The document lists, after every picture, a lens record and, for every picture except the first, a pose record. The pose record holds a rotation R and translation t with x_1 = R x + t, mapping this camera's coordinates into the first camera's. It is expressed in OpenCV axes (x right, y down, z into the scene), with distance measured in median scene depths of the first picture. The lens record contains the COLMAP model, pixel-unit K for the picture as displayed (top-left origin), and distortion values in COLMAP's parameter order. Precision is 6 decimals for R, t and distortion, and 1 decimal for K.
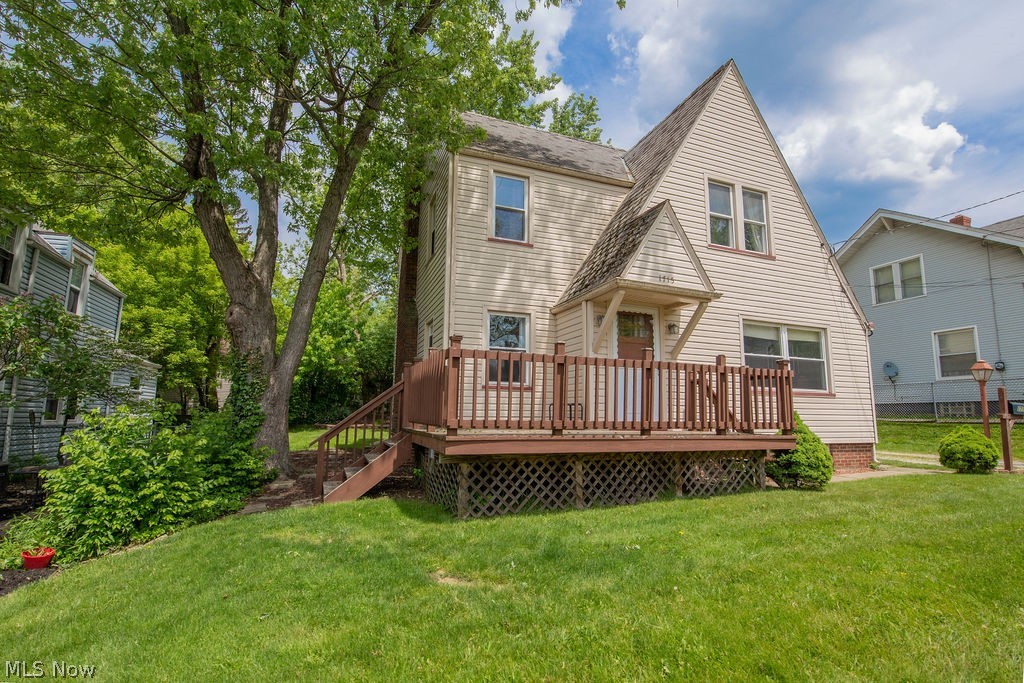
lens RADIAL K [[447.6, 0, 504.5], [0, 447.6, 357.5], [0, 0, 1]] dist [0.002042, -0.000185]
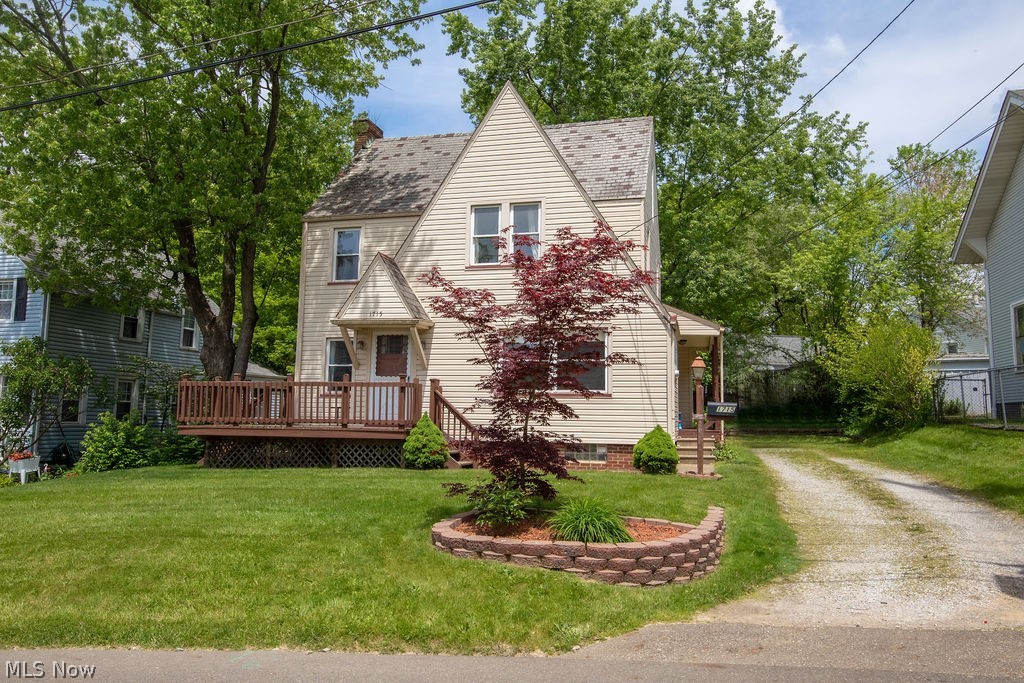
lens RADIAL K [[743.7, 0, 519.8], [0, 743.7, 333.7], [0, 0, 1]] dist [0.052562, -0.001327]
pose [[0.831789, -0.062672, -0.551542, 1.714303], [0.067061, 0.997674, -0.012231, -0.052558], [0.551026, -0.026813, 0.834057, -0.549819]]
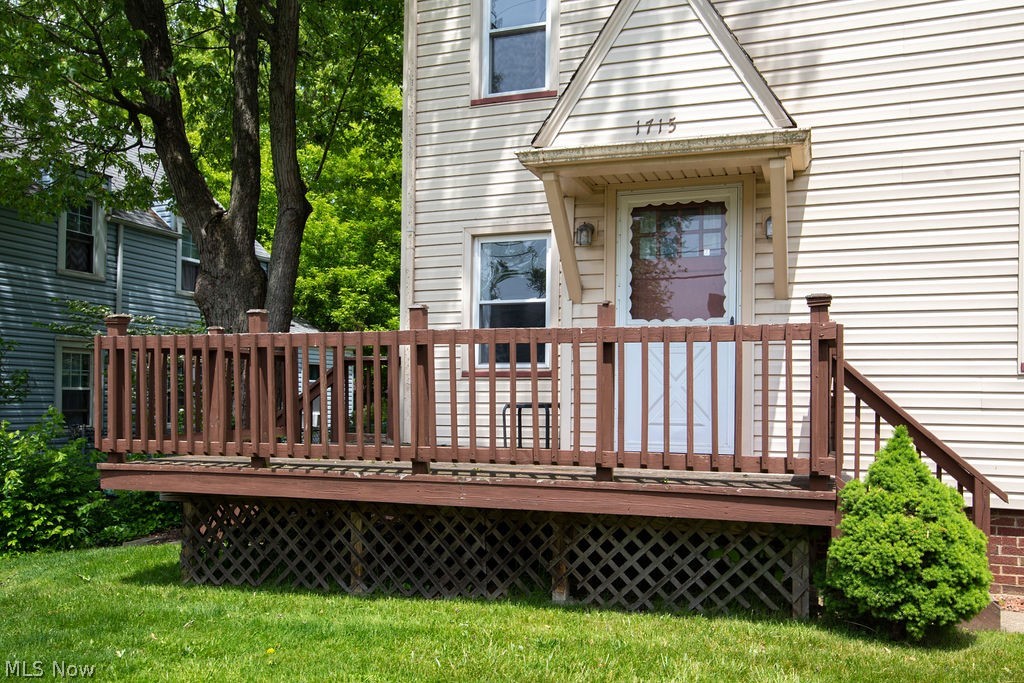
lens RADIAL K [[830.1, 0, 542.3], [0, 830.1, 390.6], [0, 0, 1]] dist [0.050782, -0.006007]
pose [[0.789748, -0.013165, -0.613290, 0.684832], [0.081388, 0.993180, 0.083486, 0.005745], [0.608008, -0.115847, 0.785434, 0.224167]]
